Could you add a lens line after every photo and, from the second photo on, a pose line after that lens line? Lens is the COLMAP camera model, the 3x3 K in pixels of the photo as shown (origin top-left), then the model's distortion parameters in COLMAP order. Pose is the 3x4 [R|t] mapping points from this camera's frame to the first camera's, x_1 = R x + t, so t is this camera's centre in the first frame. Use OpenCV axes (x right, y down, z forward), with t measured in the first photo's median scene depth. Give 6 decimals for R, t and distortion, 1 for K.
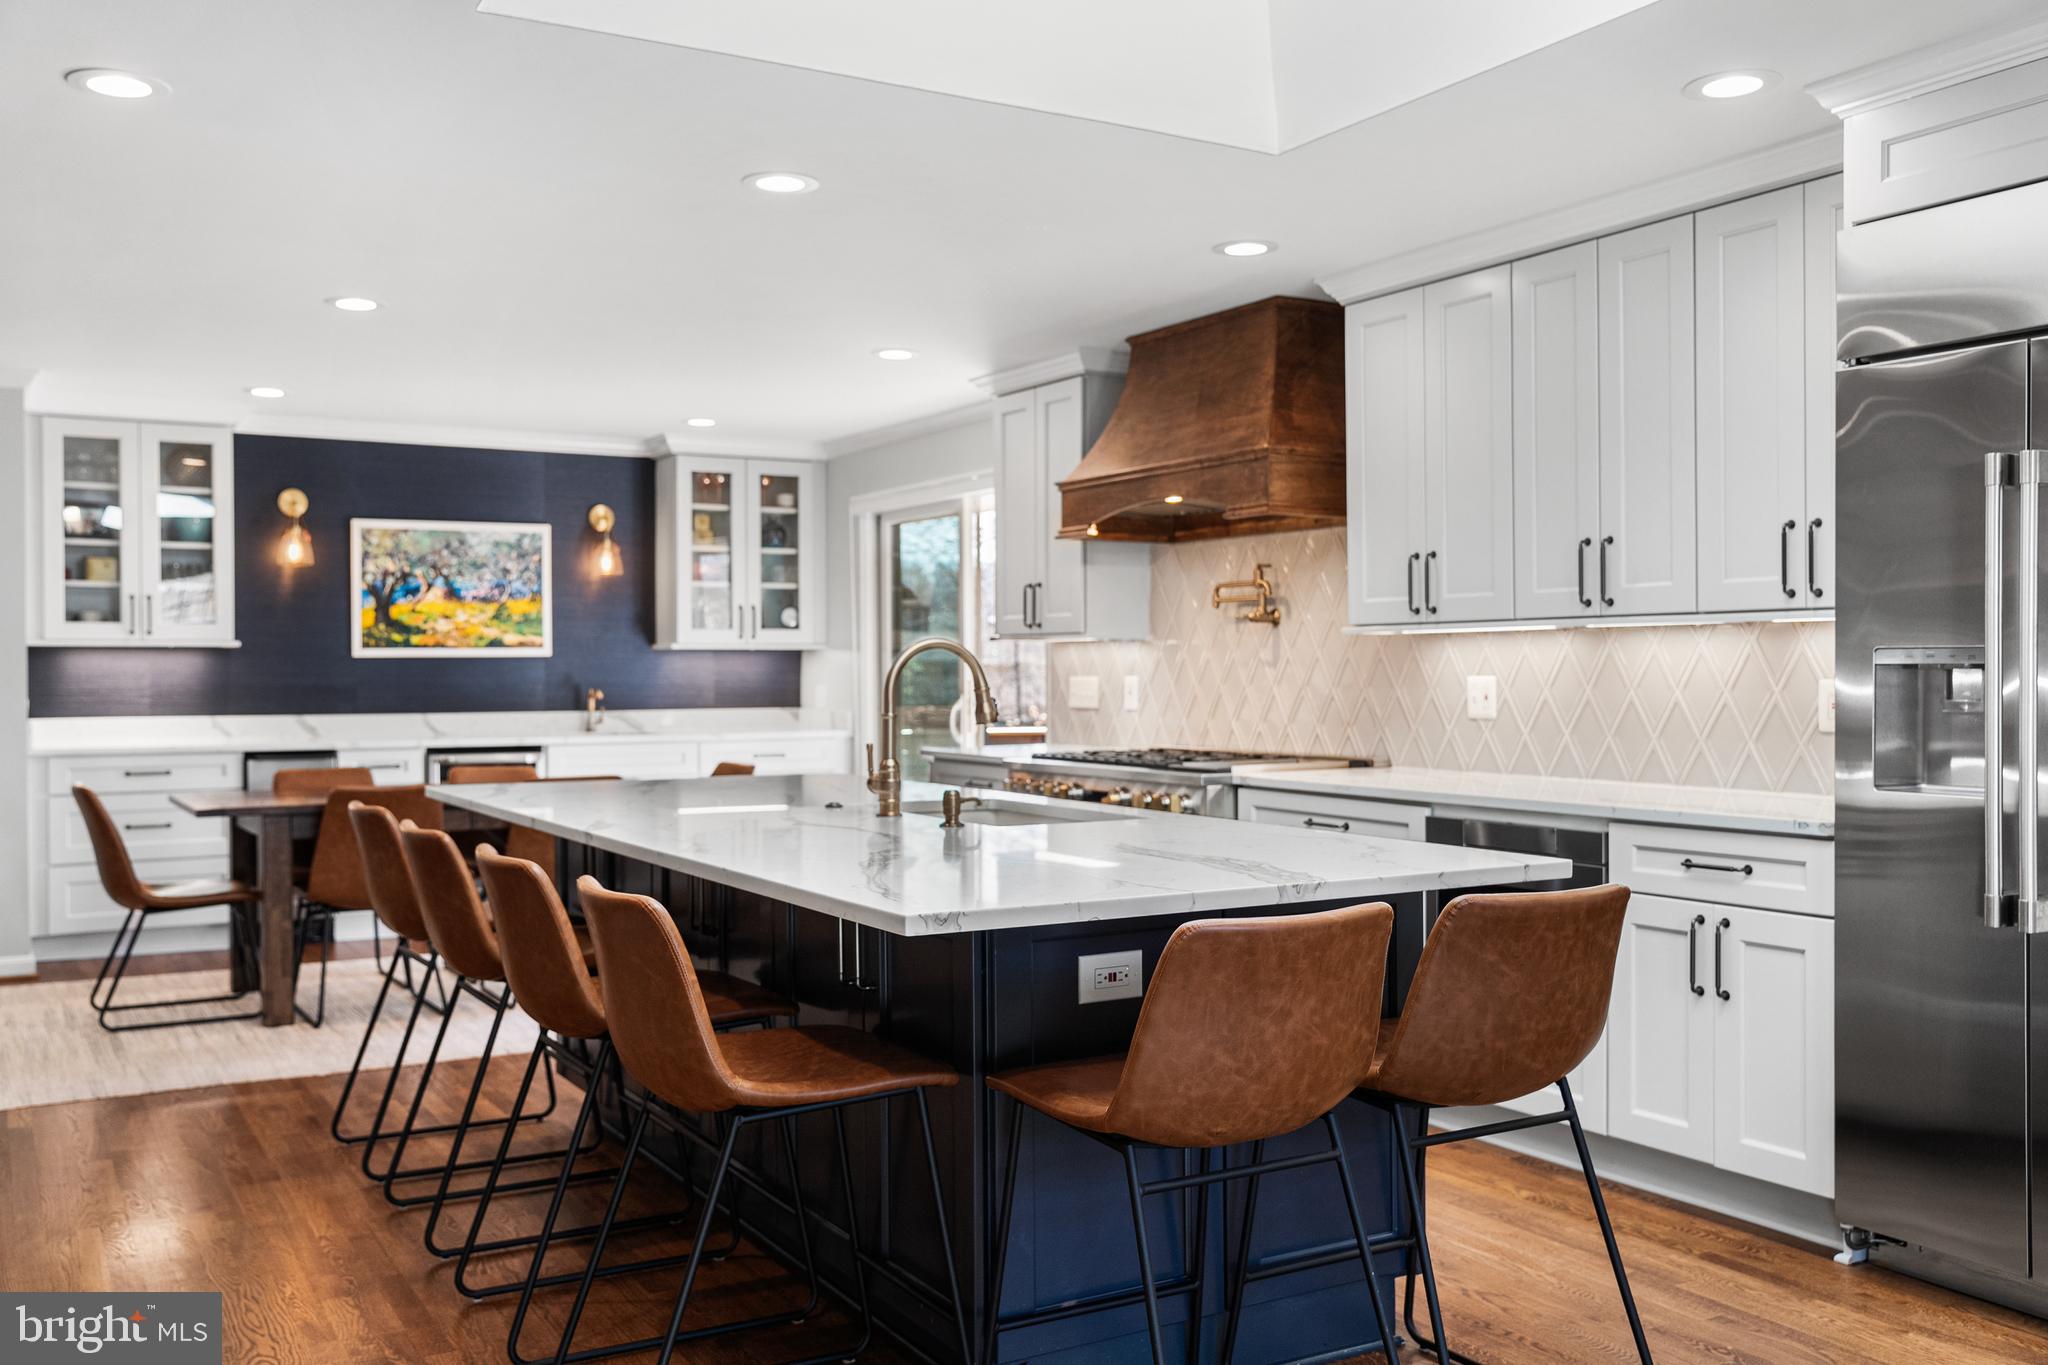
lens RADIAL K [[1801.0, 0, 1028.3], [0, 1801.0, 678.1], [0, 0, 1]] dist [-0.037455, 0.085872]
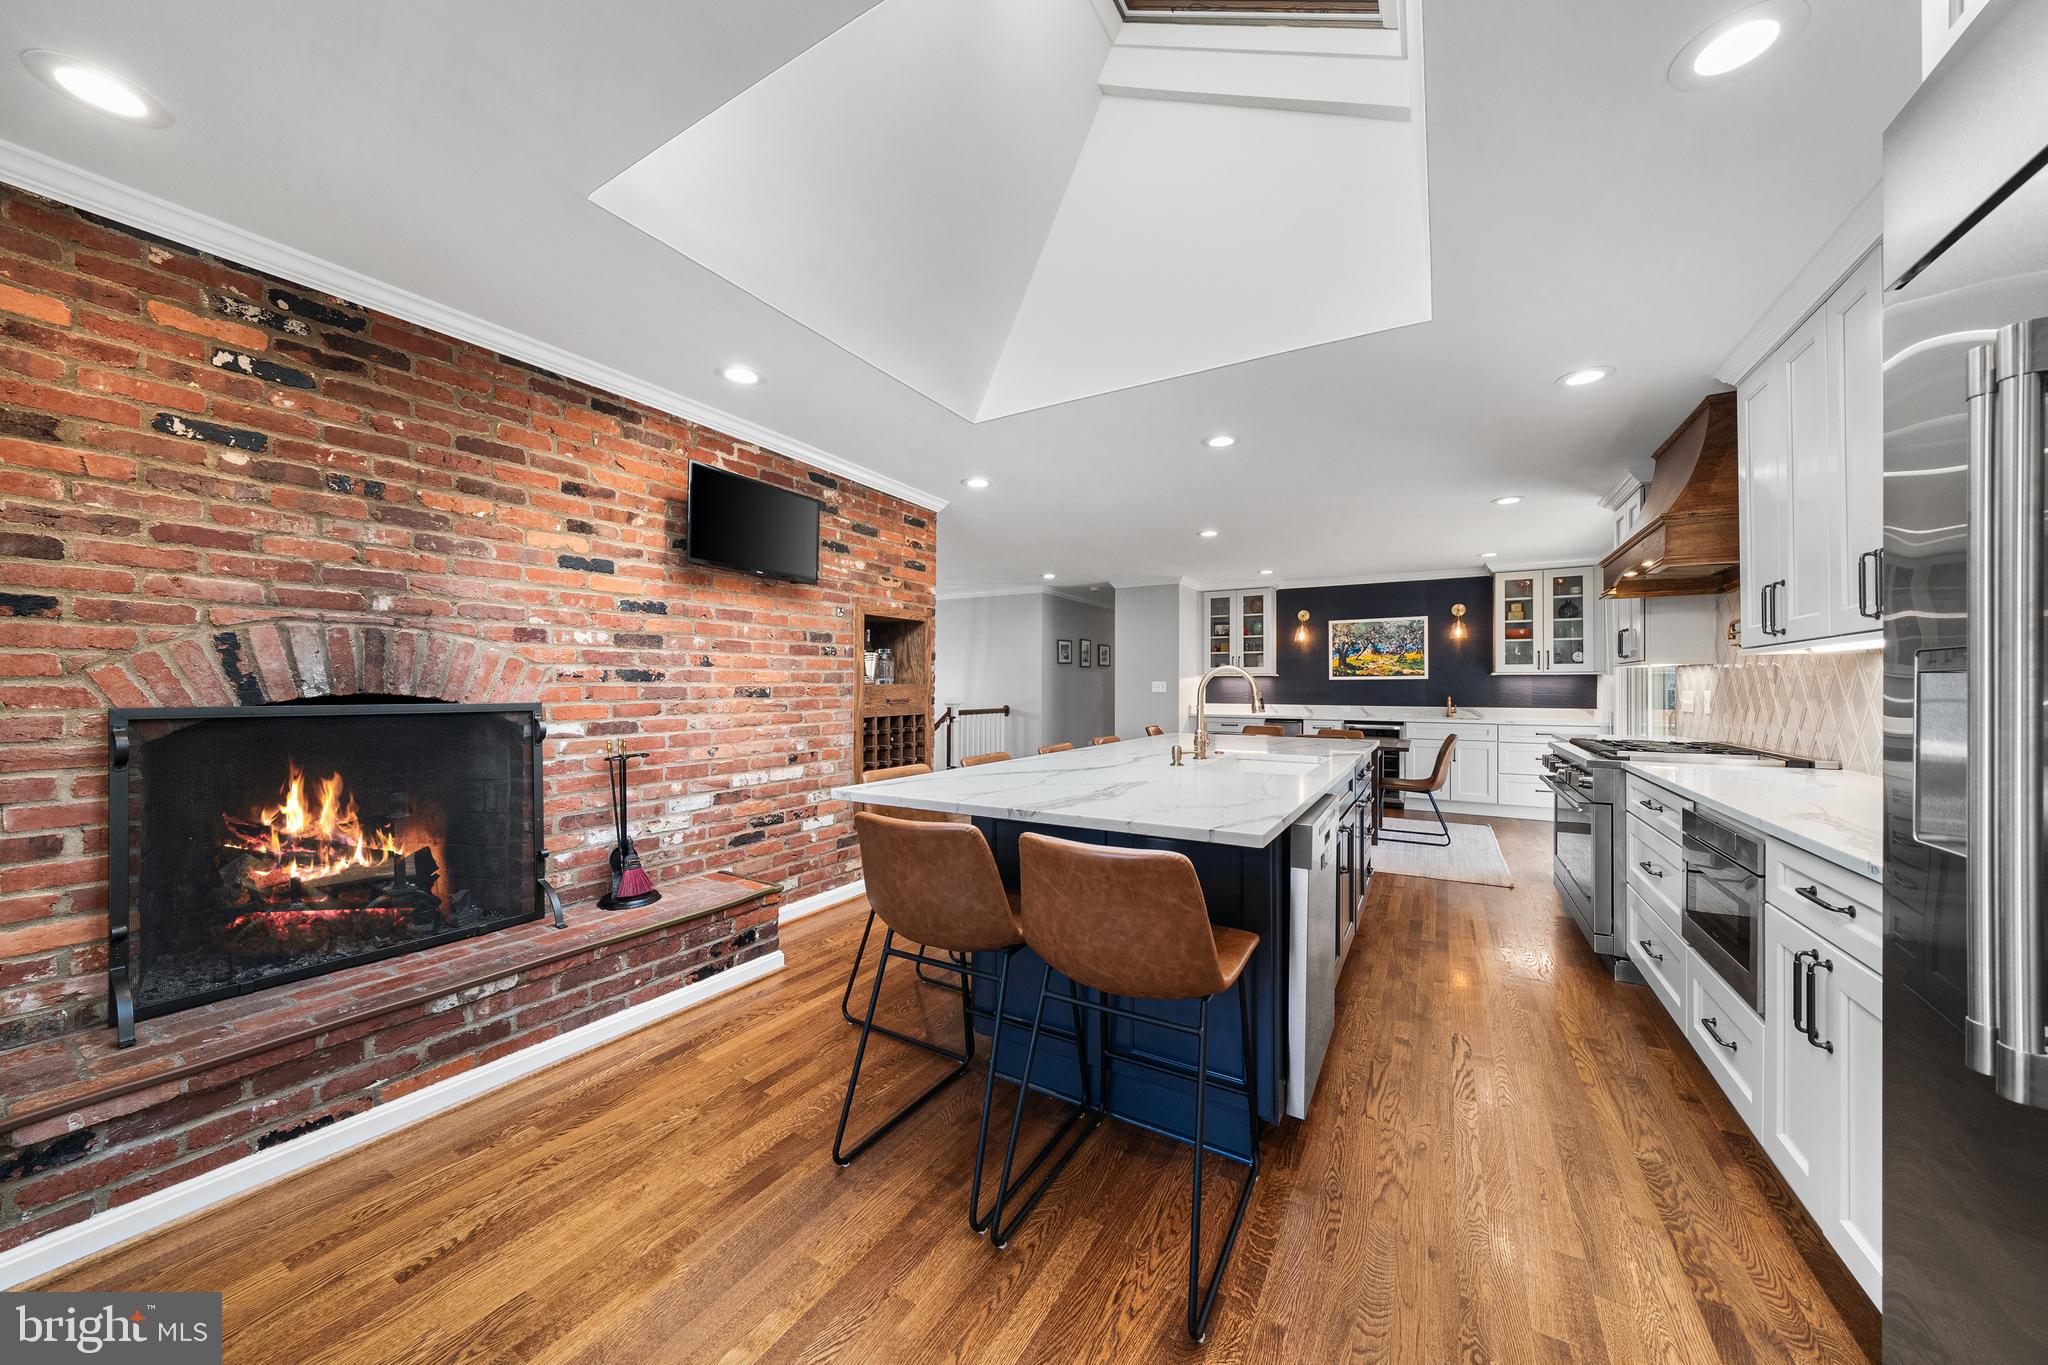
lens RADIAL K [[704.0, 0, 1020.5], [0, 704.0, 682.6], [0, 0, 1]] dist [-0.005061, 0.000005]
pose [[0.482485, -0.001272, -0.875904, 0.305861], [-0.008979, 0.999939, -0.006397, 0.000997], [0.875858, 0.010951, 0.482444, 0.295357]]
